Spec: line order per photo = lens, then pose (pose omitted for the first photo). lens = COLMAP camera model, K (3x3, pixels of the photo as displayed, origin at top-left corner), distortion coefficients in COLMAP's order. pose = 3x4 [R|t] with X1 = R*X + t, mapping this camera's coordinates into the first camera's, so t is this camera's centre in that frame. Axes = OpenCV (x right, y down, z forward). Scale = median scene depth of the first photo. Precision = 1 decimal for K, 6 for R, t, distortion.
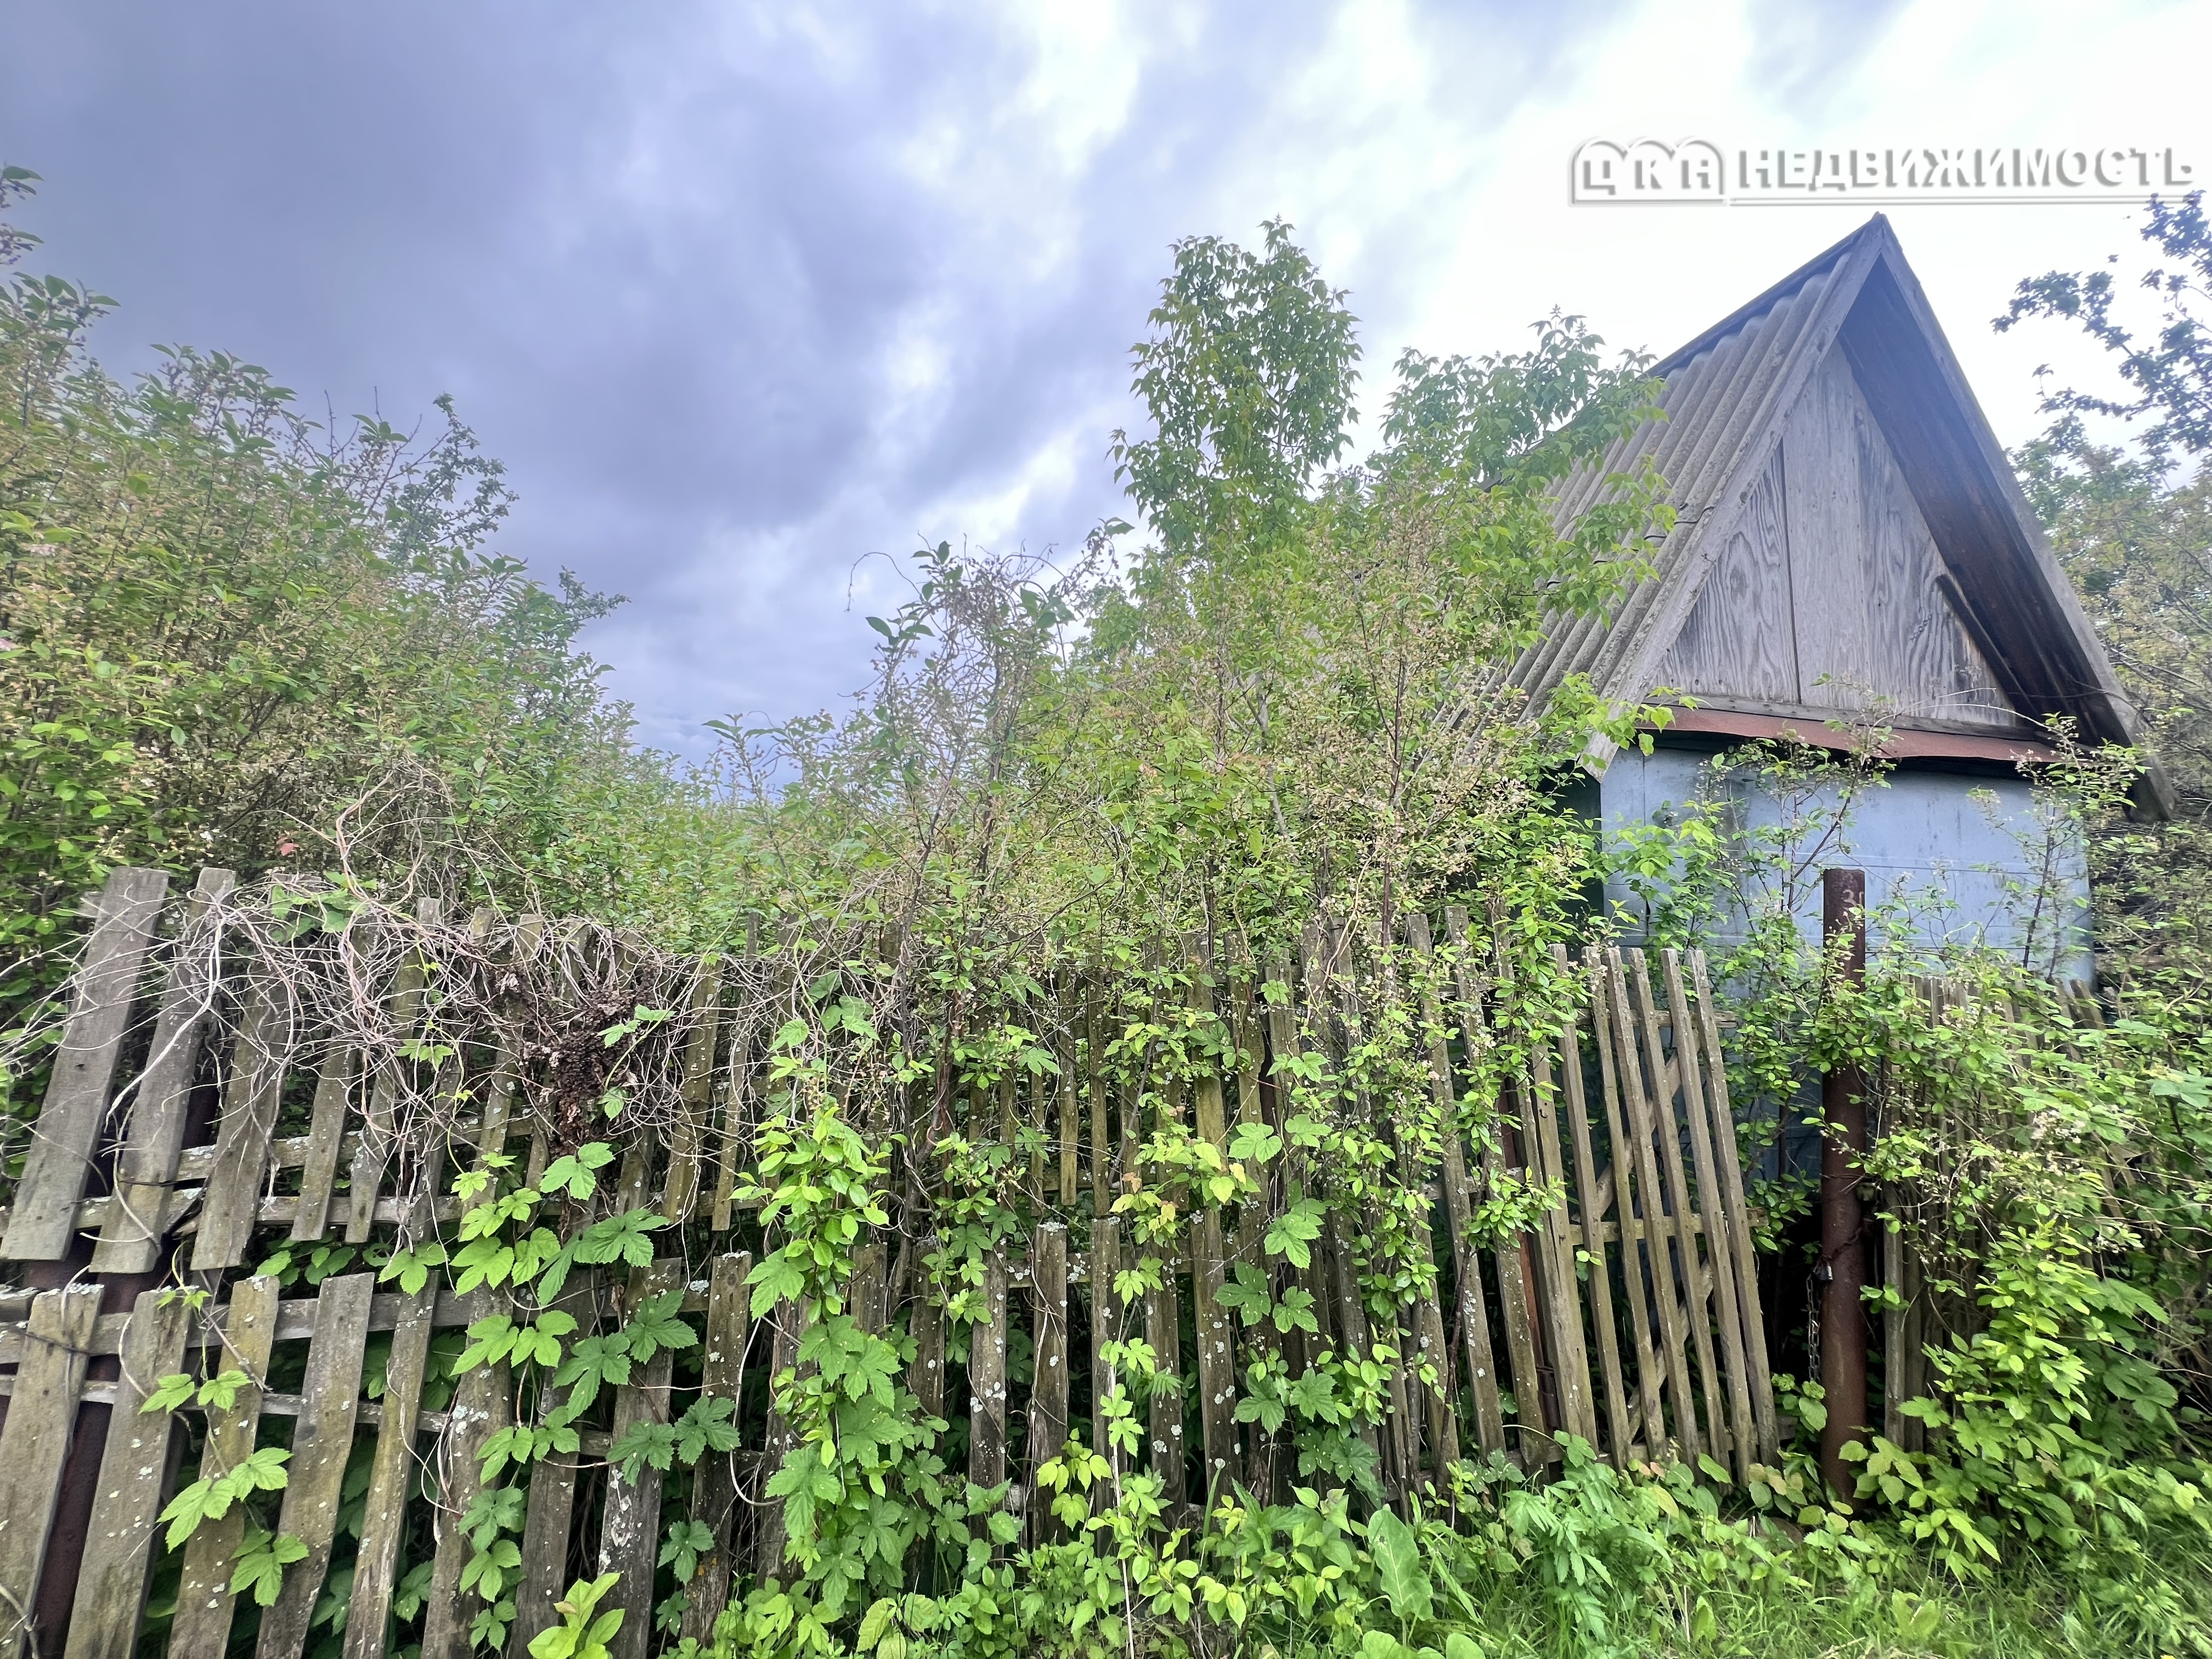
lens RADIAL K [[881.4, 0, 1102.2], [0, 881.4, 831.4], [0, 0, 1]] dist [-0.000809, -0.000024]
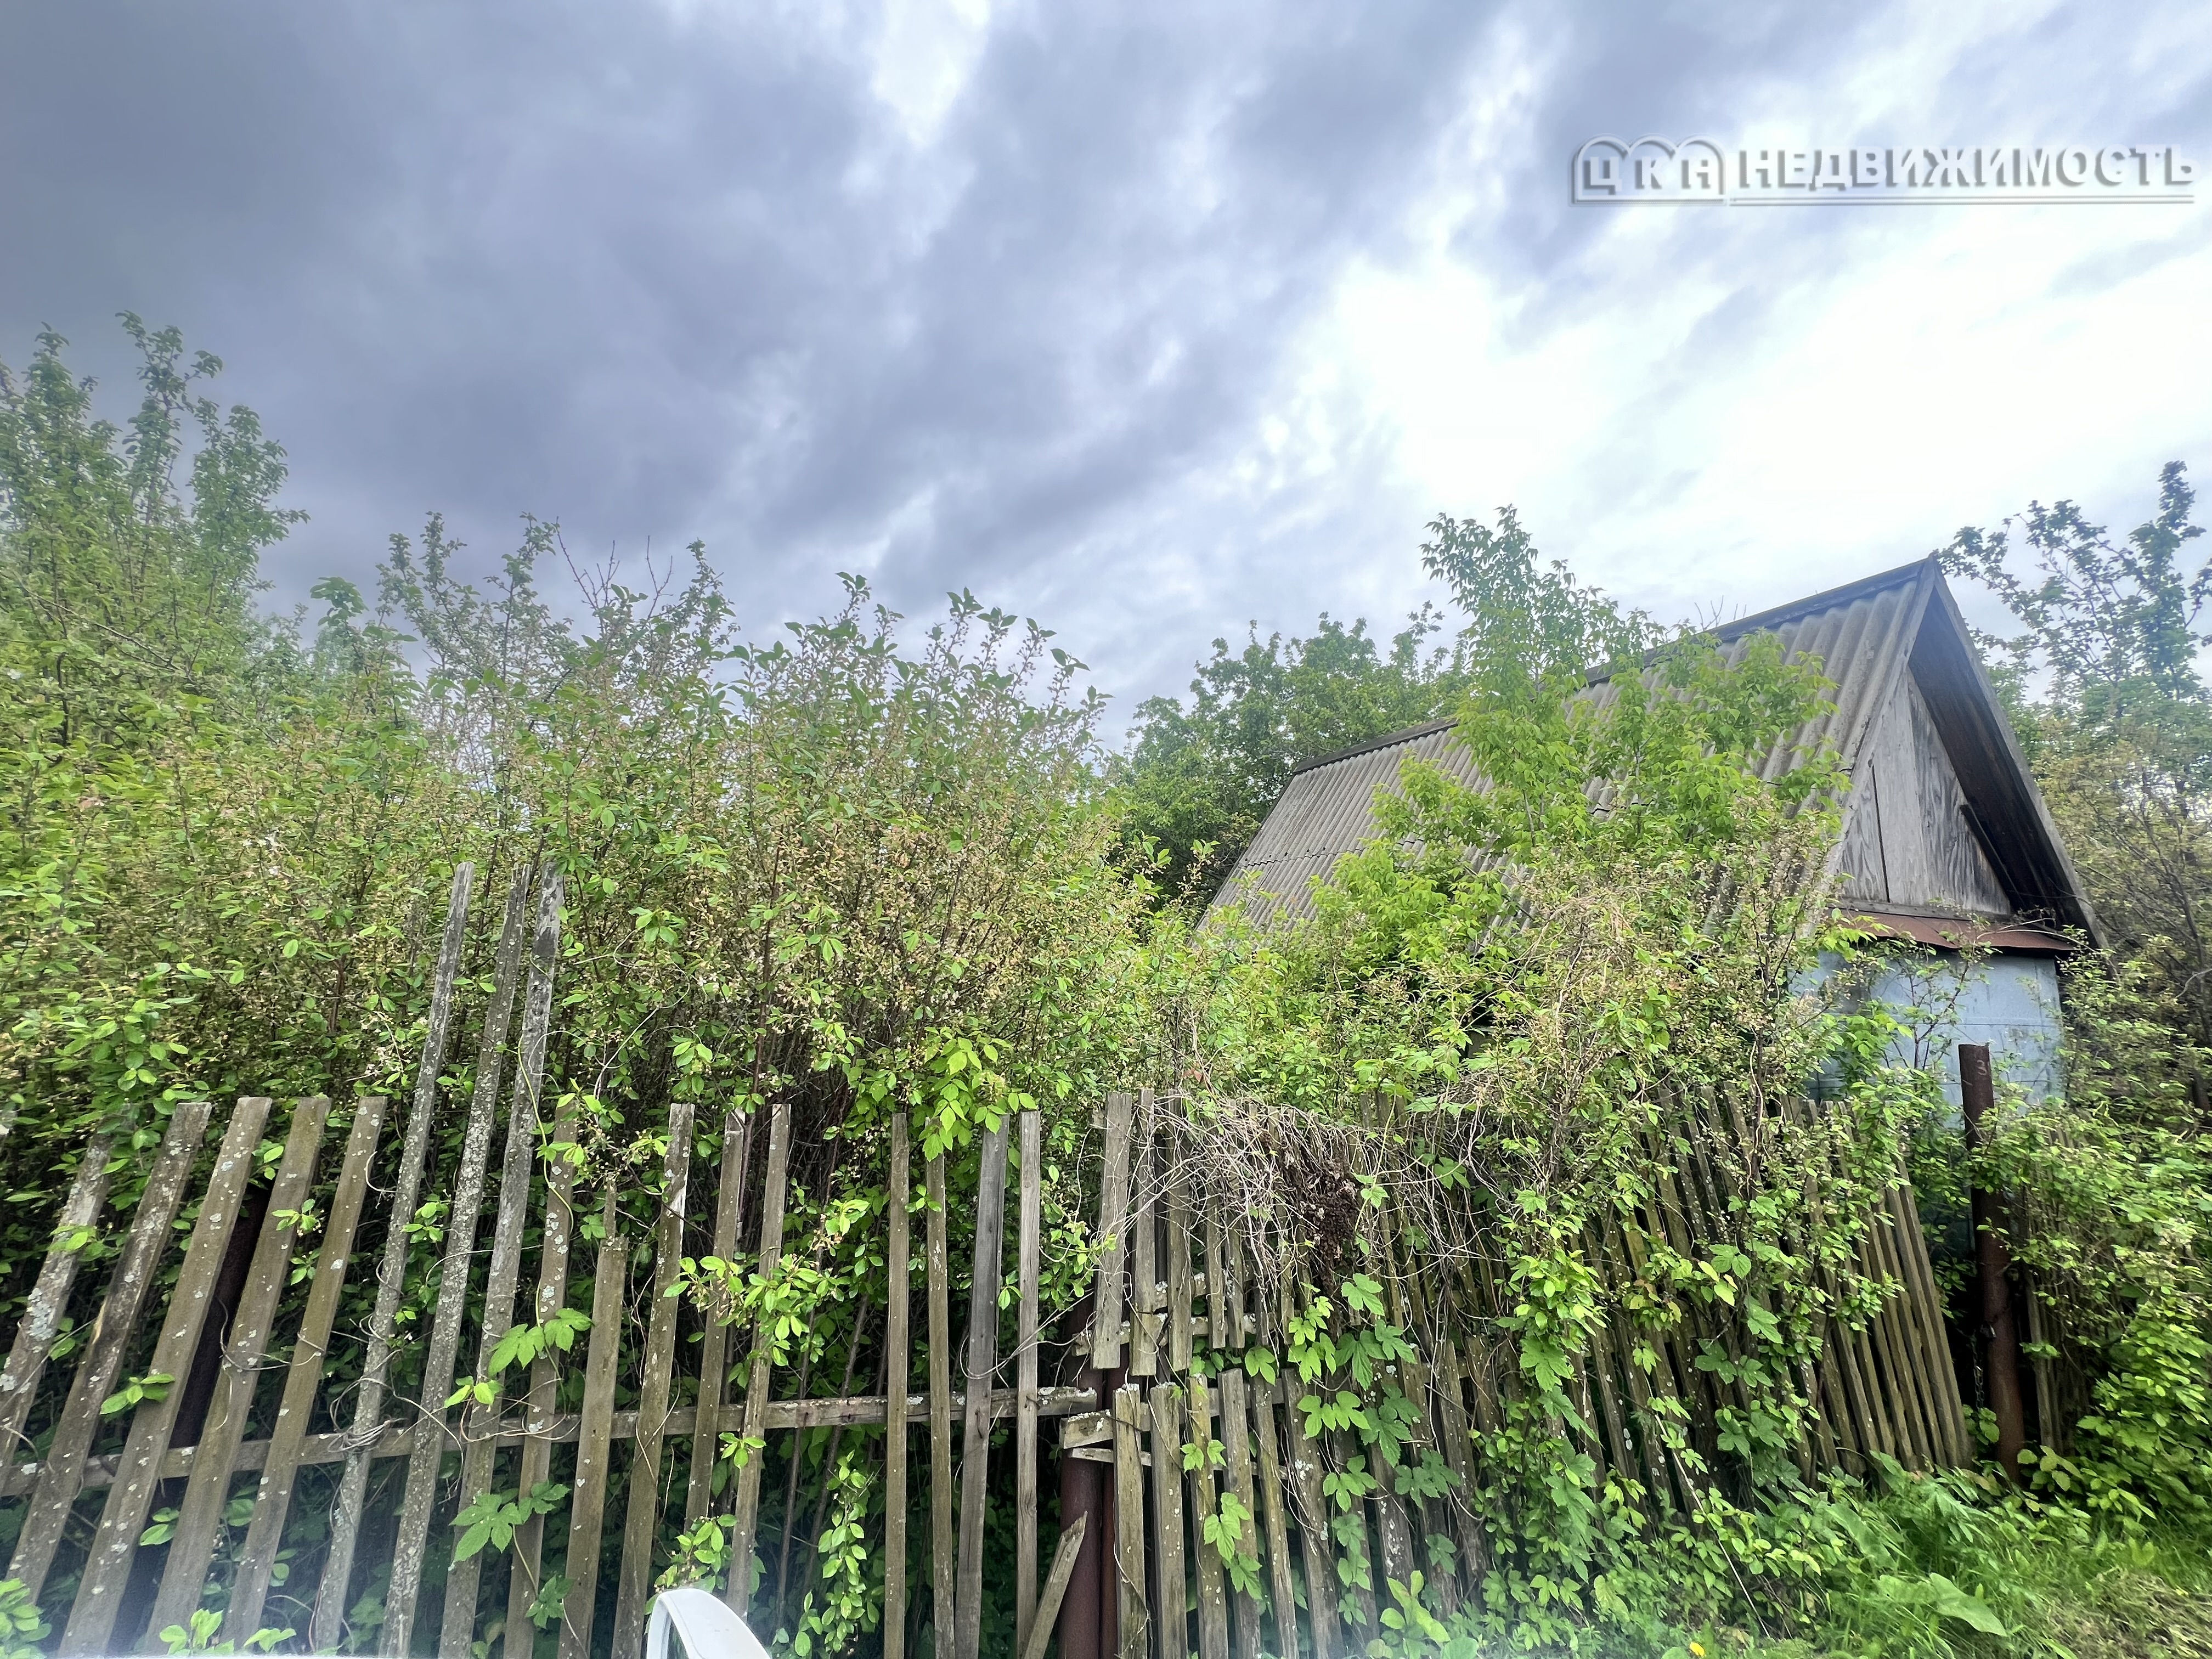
lens RADIAL K [[889.4, 0, 1106.0], [0, 889.4, 829.5], [0, 0, 1]] dist [-0.001999, 0.000827]
pose [[0.991767, 0.037738, 0.122373, -1.137469], [-0.030617, 0.997755, -0.059553, -0.266195], [-0.124345, 0.055316, 0.990696, -0.432583]]
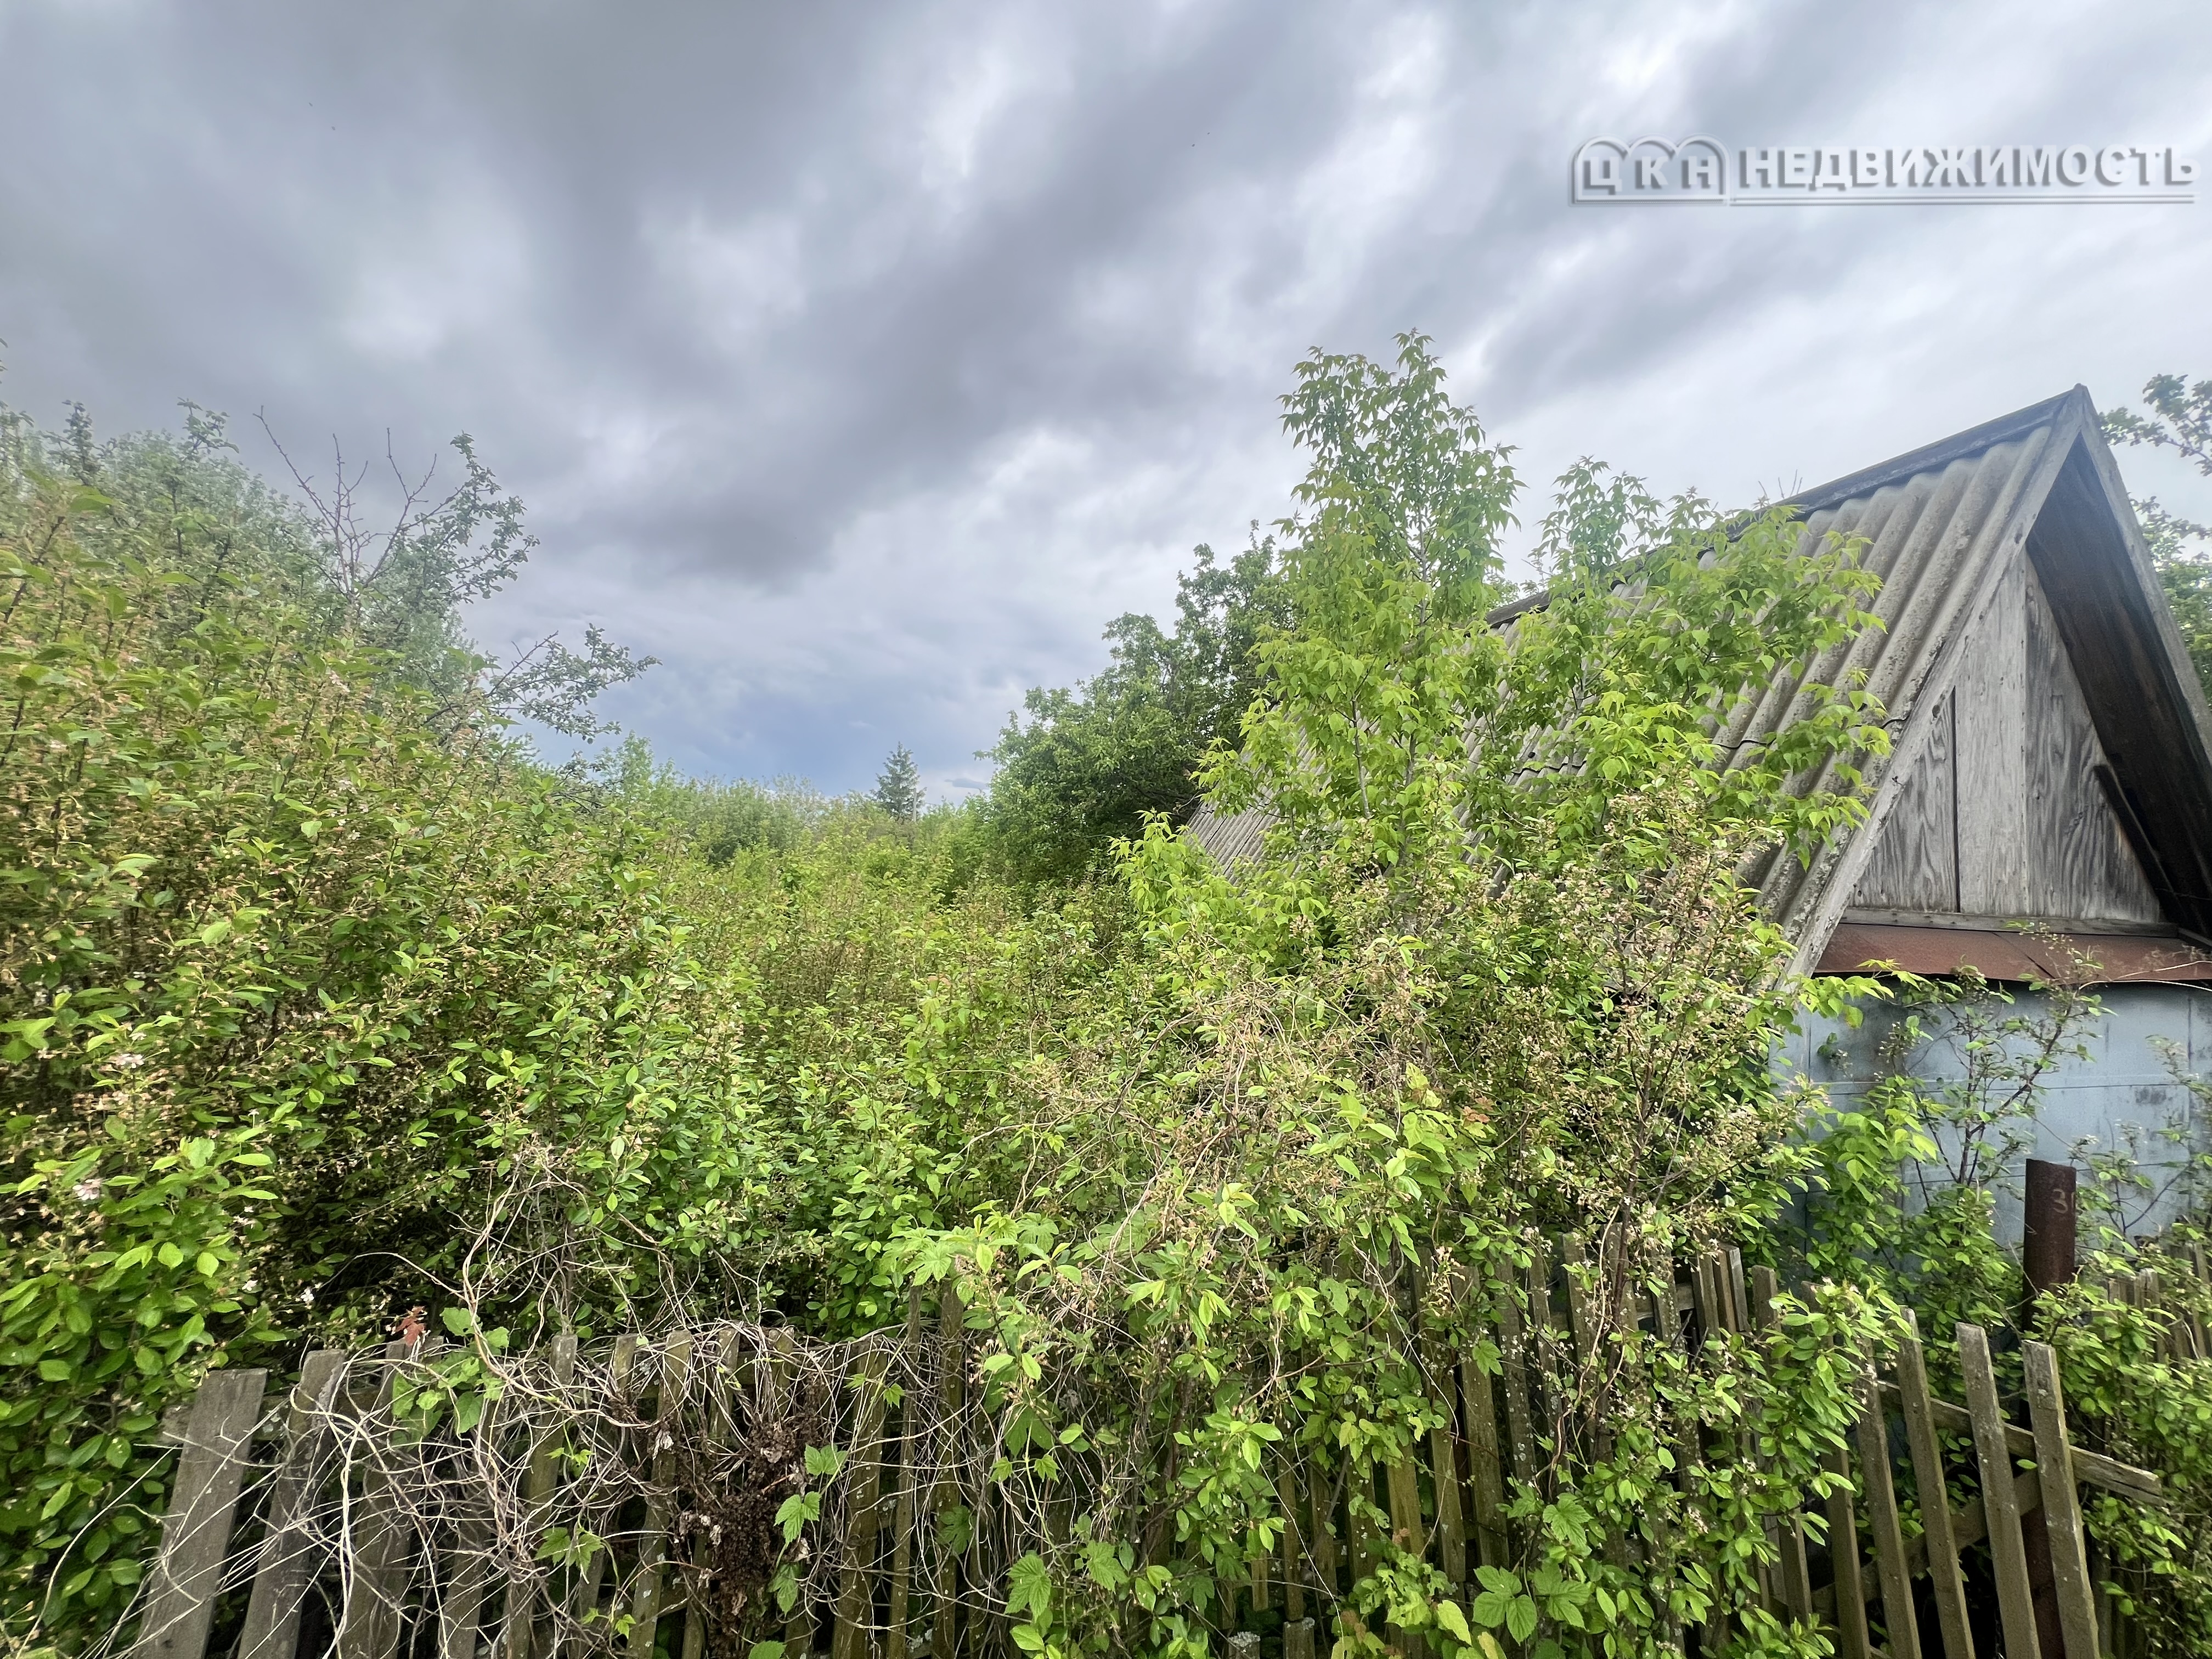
lens RADIAL K [[889.1, 0, 1104.5], [0, 889.1, 828.3], [0, 0, 1]] dist [-0.002281, 0.000329]
pose [[0.998954, 0.037138, 0.026690, -0.284317], [-0.038050, 0.998679, 0.034522, -0.446840], [-0.025373, -0.035501, 0.999047, 0.153957]]
